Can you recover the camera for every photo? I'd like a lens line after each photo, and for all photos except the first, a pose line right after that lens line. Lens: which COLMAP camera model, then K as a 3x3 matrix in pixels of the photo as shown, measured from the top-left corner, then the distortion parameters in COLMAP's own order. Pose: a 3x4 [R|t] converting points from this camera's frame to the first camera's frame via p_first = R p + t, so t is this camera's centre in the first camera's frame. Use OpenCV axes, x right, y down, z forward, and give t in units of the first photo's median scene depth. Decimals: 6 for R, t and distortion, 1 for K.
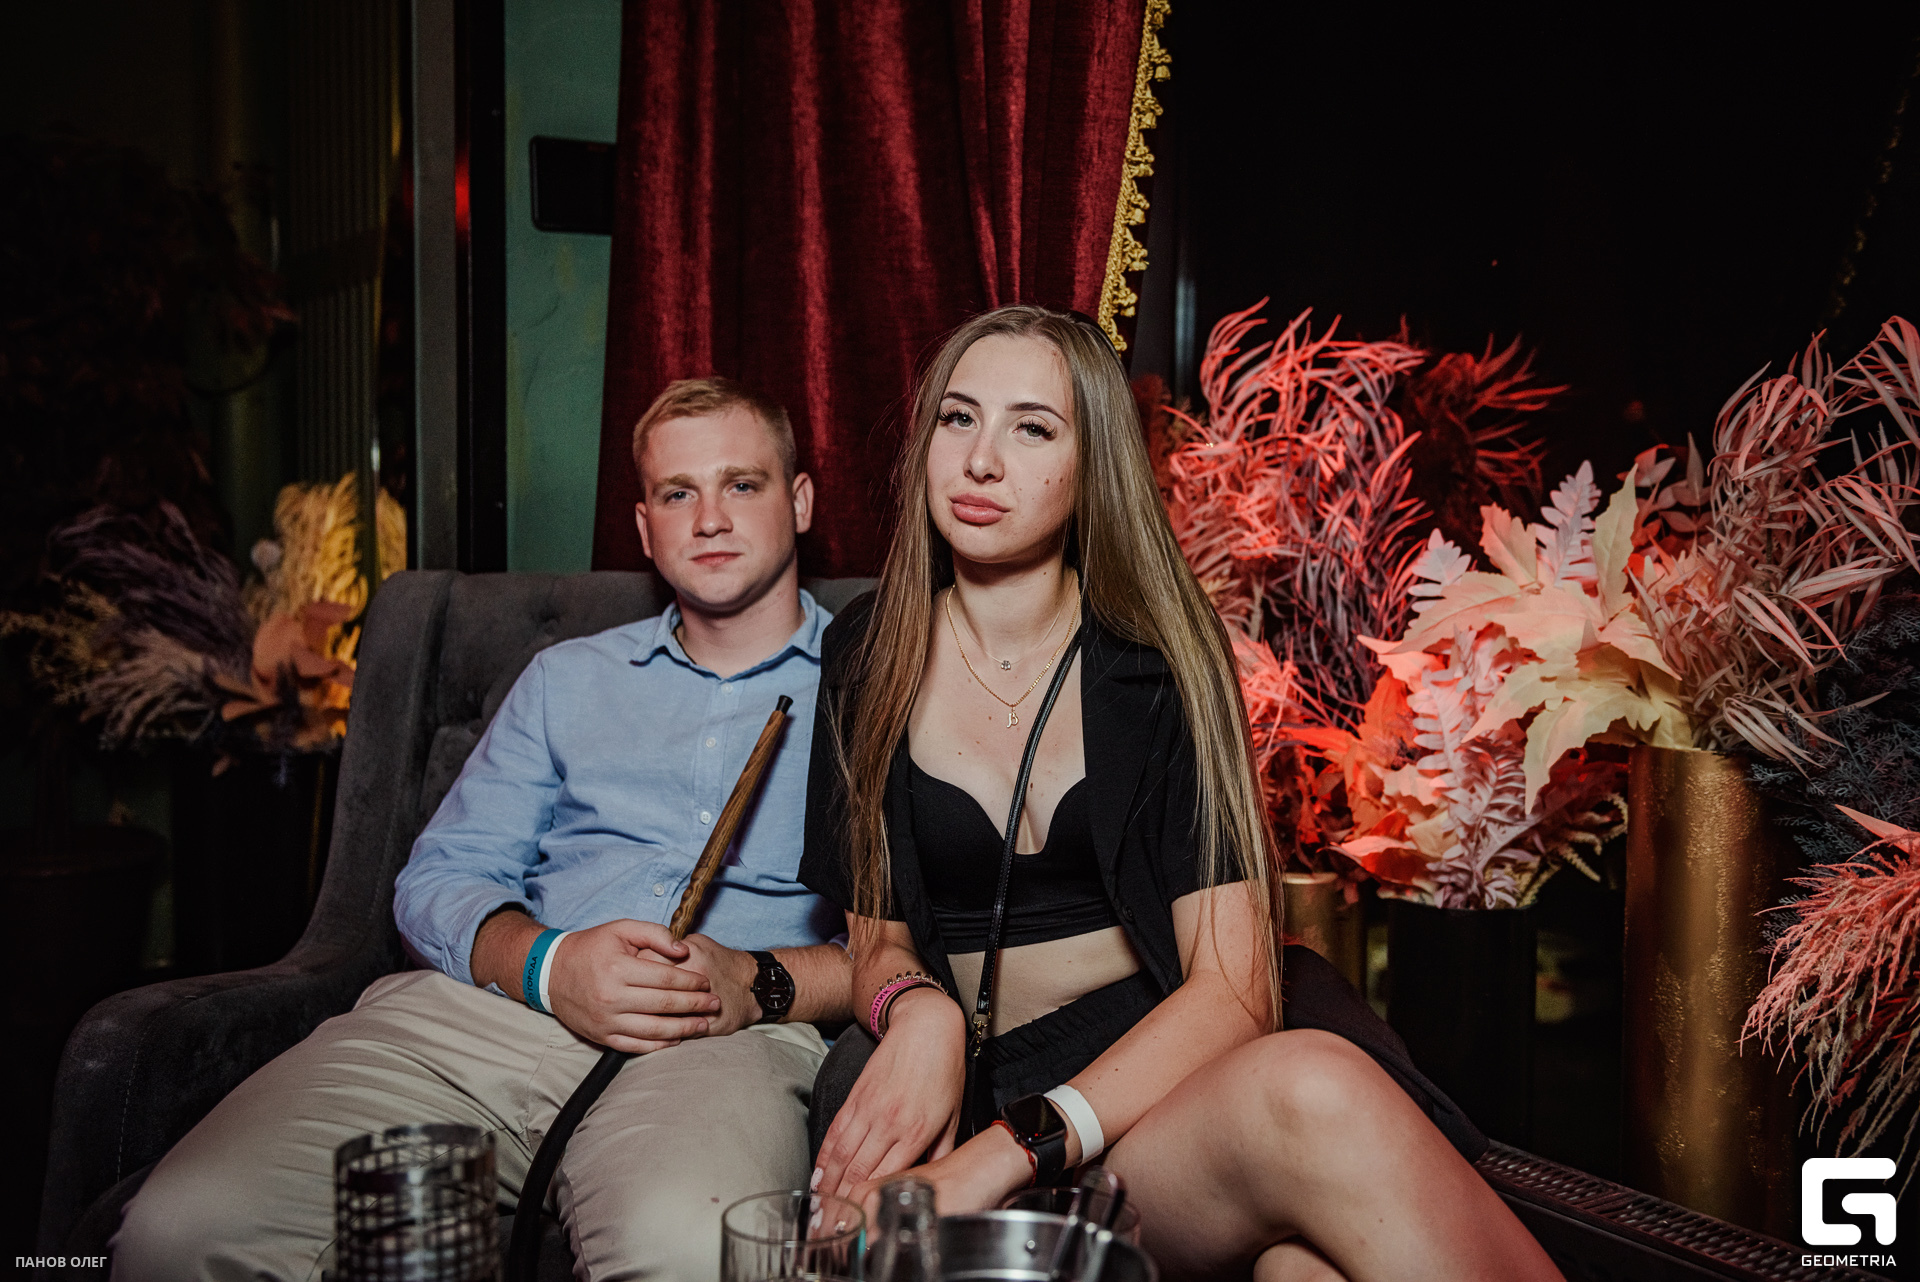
lens RADIAL K [[1867.1, 0, 960.0], [0, 1867.1, 641.0], [0, 0, 1]] dist [0.024455, 0.018390]
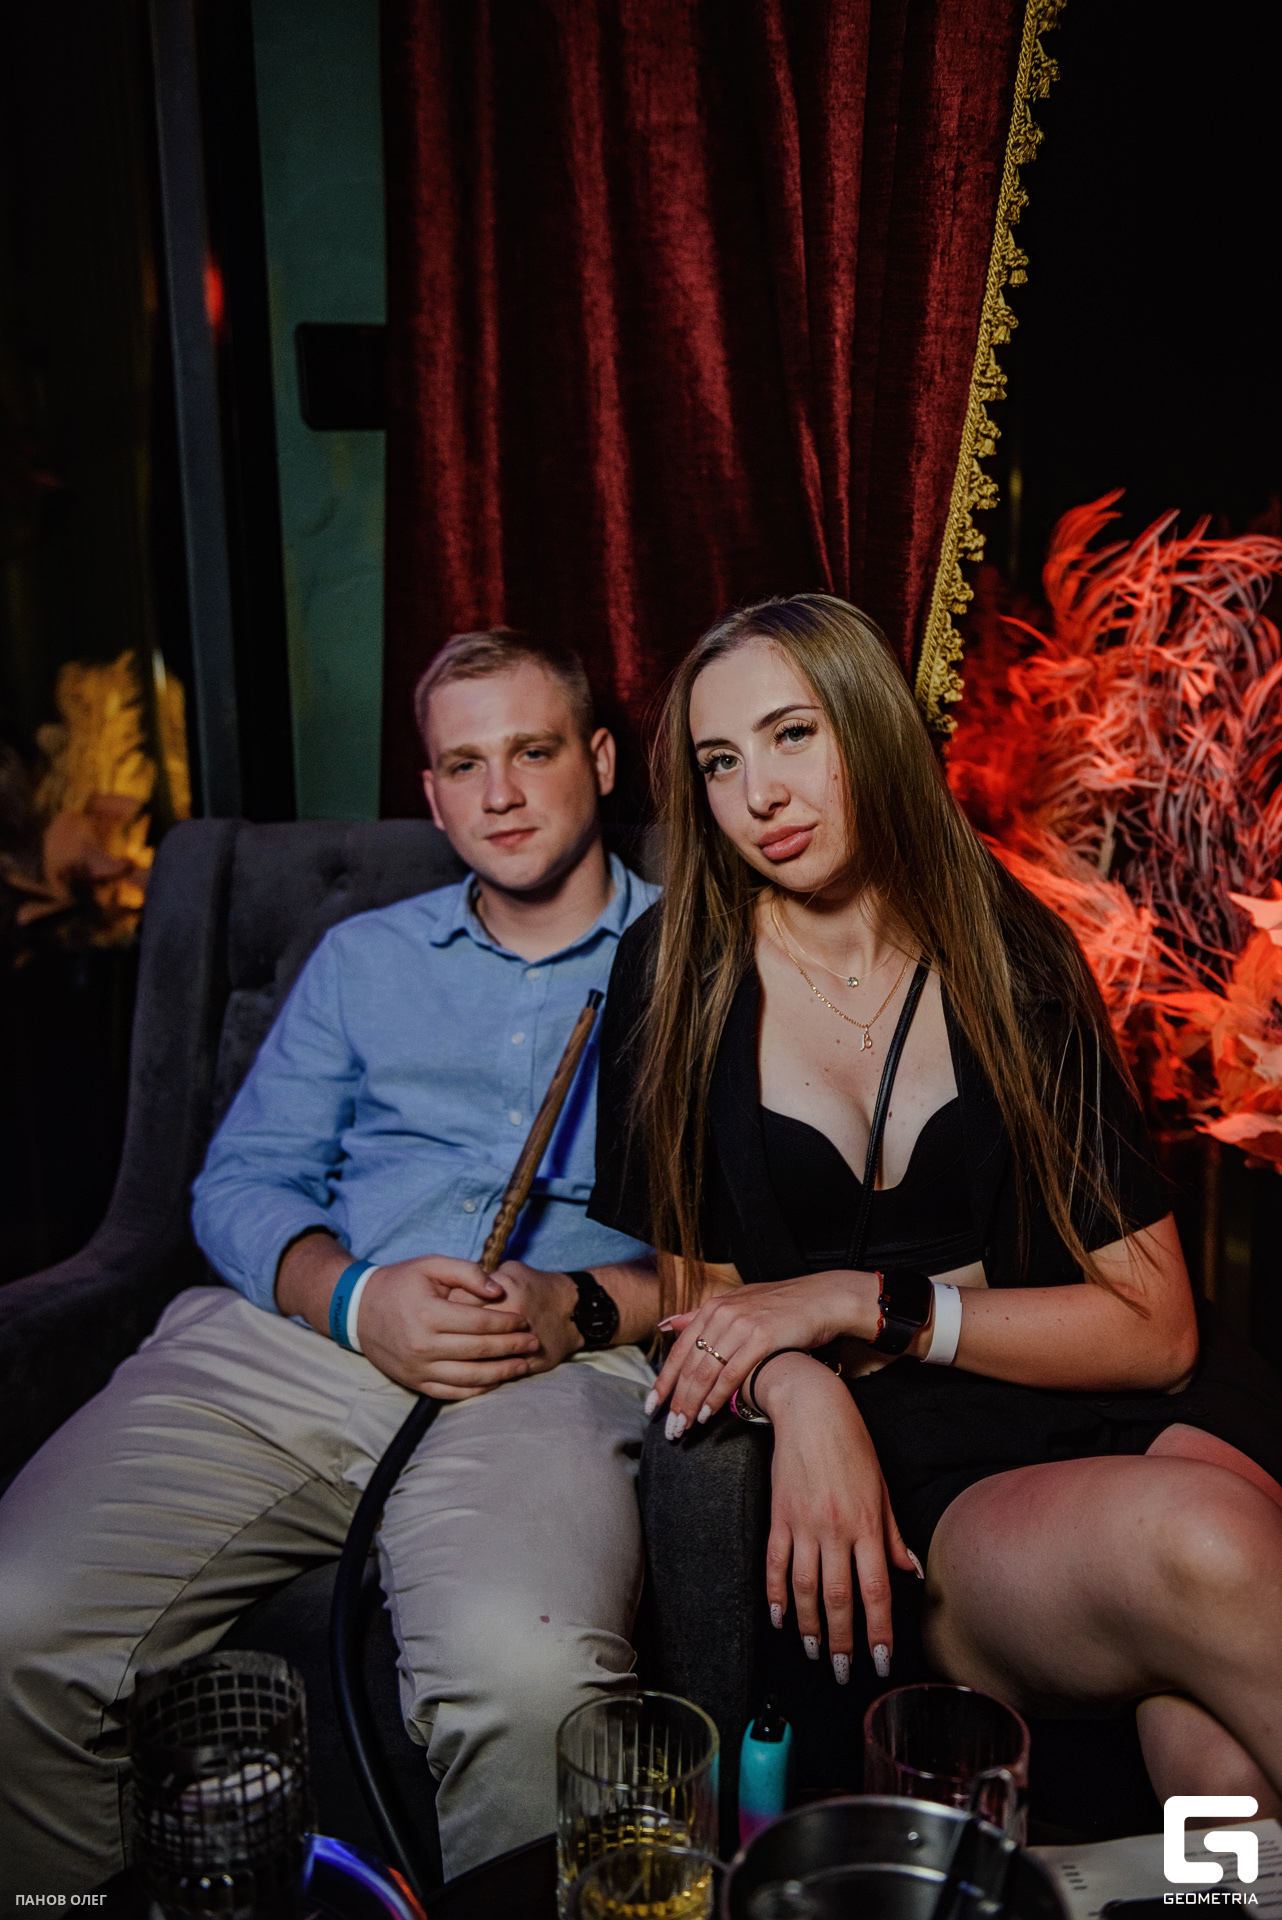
lens RADIAL K [[1867.1, 0, 641.0], [0, 1867.1, 960.0], [0, 0, 1]] dist [0.024455, 0.018390]
pose [[0.997748, -0.016900, -0.064917, -0.011129], [0.025844, 0.989884, 0.139507, -0.102226], [0.061902, -0.140871, 0.988091, 0.087250]]
